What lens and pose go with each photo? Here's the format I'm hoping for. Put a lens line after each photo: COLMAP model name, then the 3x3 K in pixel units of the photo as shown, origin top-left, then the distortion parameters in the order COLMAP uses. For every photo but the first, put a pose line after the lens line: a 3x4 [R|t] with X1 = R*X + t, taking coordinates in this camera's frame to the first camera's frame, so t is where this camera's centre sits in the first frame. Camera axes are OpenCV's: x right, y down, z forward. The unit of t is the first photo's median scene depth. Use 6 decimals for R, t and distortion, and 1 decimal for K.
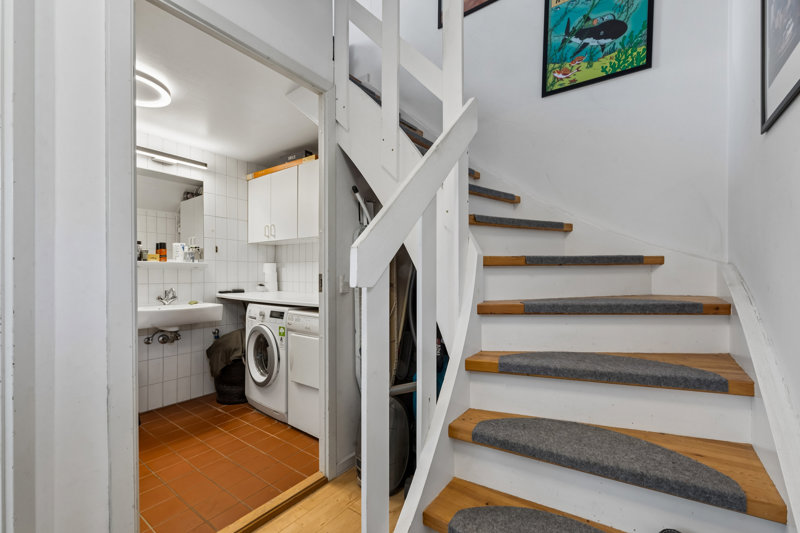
lens RADIAL K [[331.6, 0, 405.9], [0, 331.6, 275.8], [0, 0, 1]] dist [0.000196, -0.000776]
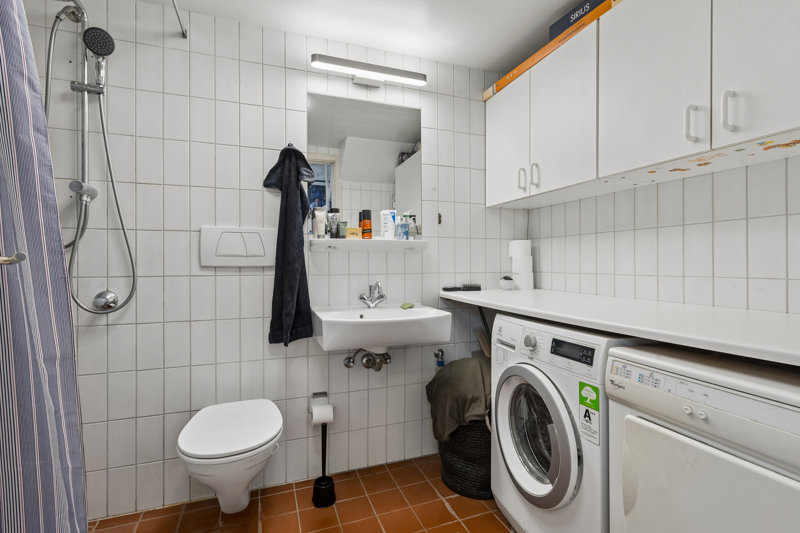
lens RADIAL K [[369.0, 0, 400.6], [0, 369.0, 265.8], [0, 0, 1]] dist [0.000186, 0.000047]
pose [[0.825266, -0.002089, -0.564741, -0.273322], [0.002404, 0.999997, -0.000186, 0.007332], [0.564740, -0.001204, 0.825268, 0.441018]]
